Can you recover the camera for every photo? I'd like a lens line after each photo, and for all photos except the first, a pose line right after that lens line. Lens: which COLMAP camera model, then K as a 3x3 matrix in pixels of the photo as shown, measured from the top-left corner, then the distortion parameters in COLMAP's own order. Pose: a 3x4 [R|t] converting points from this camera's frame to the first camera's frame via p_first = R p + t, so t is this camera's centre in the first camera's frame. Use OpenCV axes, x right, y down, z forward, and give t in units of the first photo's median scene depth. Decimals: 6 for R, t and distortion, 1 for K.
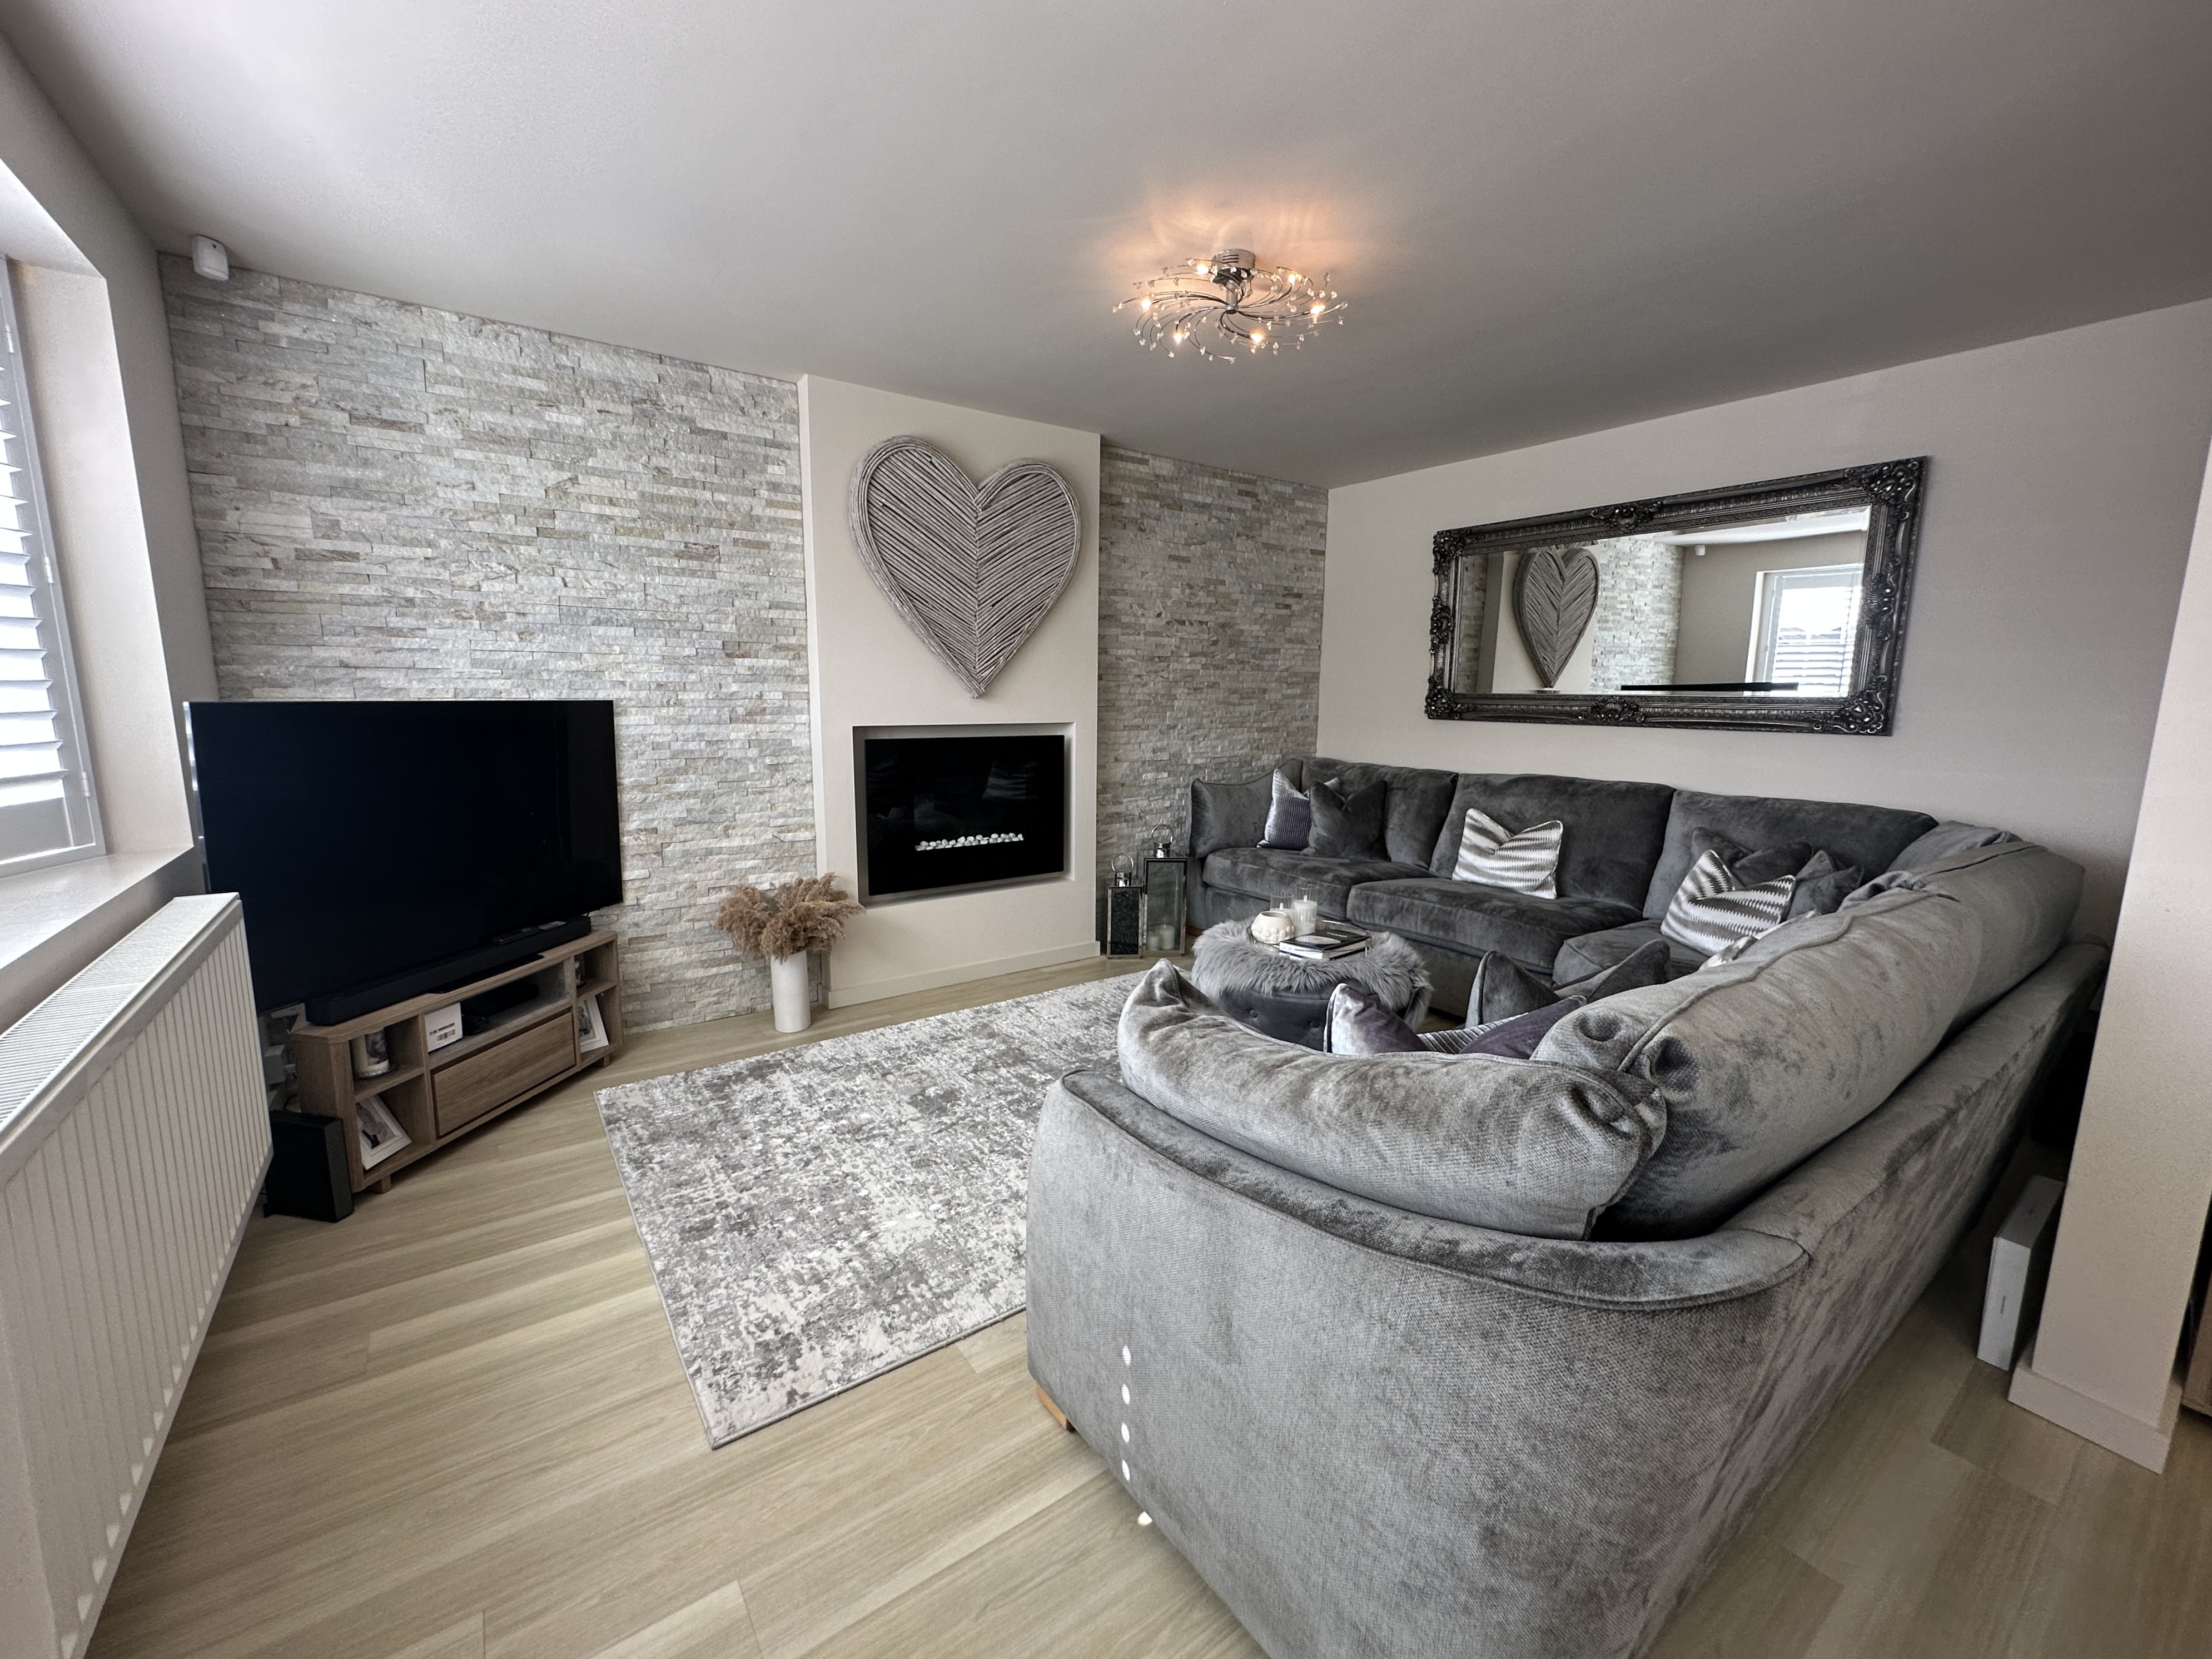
lens RADIAL K [[881.1, 0, 1104.8], [0, 881.1, 831.6], [0, 0, 1]] dist [-0.002277, 0.000192]
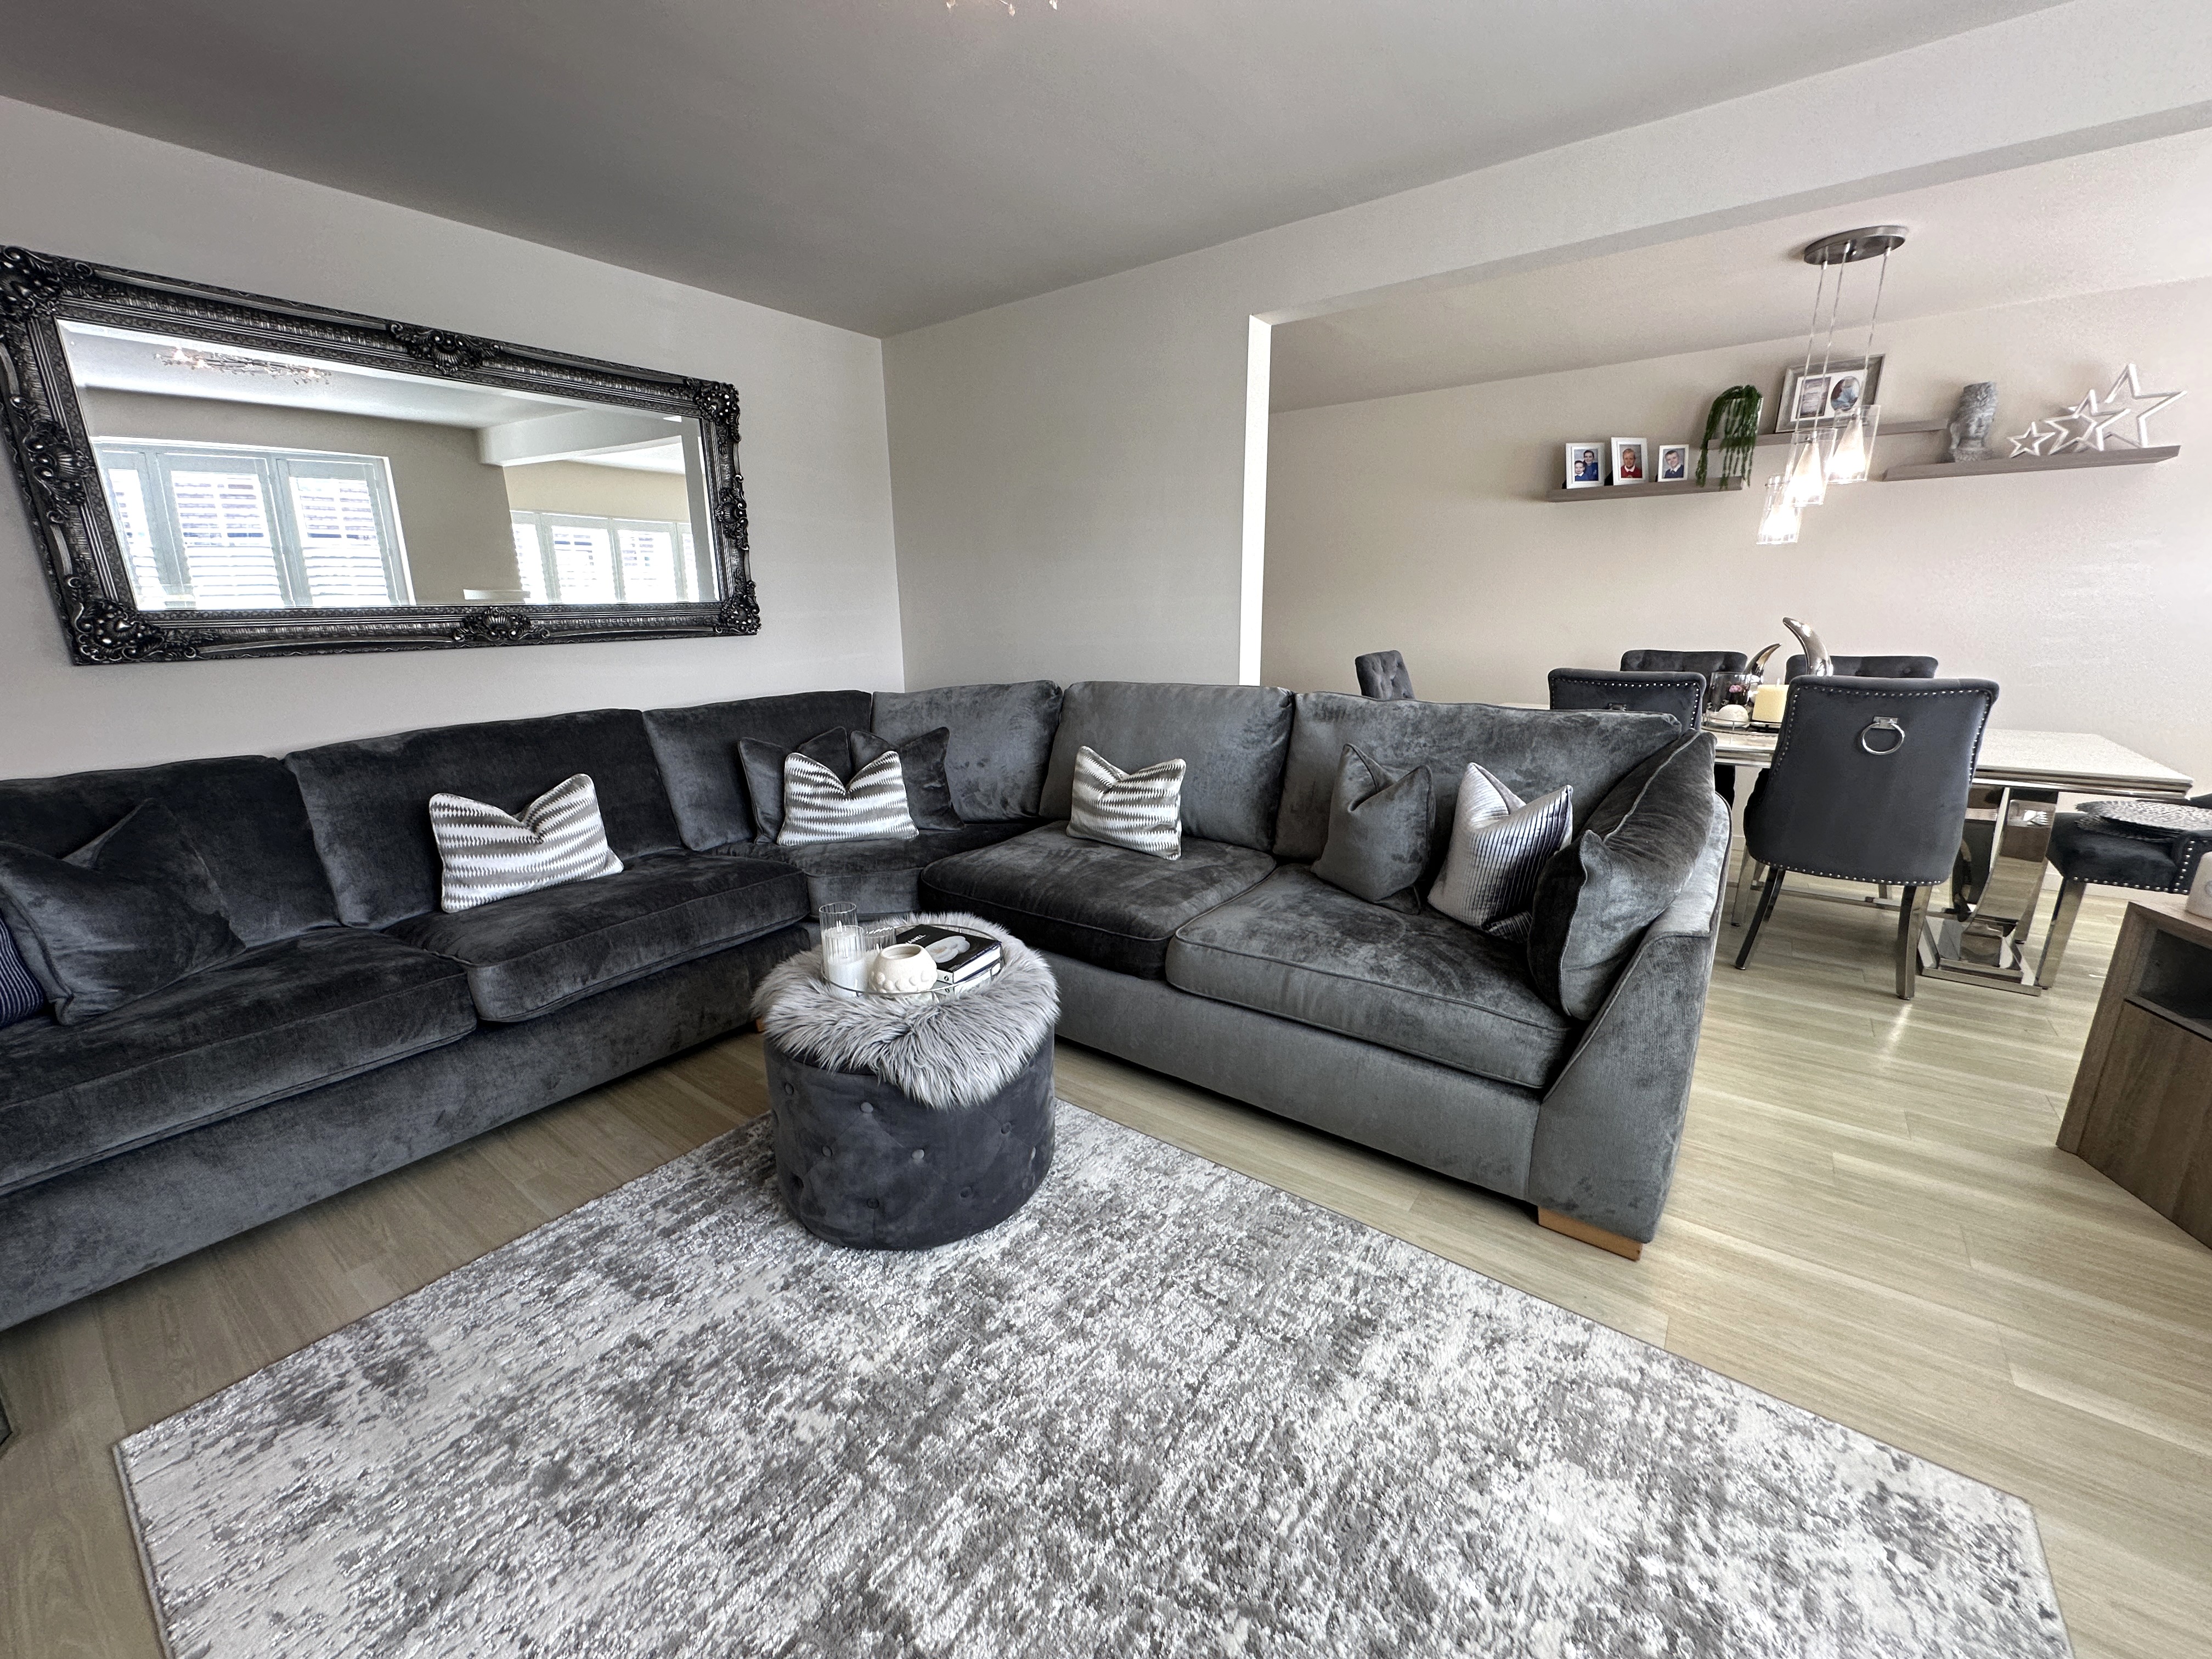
lens RADIAL K [[881.1, 0, 1104.8], [0, 881.1, 831.6], [0, 0, 1]] dist [-0.002277, 0.000192]
pose [[-0.300026, -0.245476, 0.921806, -0.517901], [0.160429, 0.939576, 0.302424, -0.193585], [-0.940344, 0.238619, -0.242516, 1.223778]]
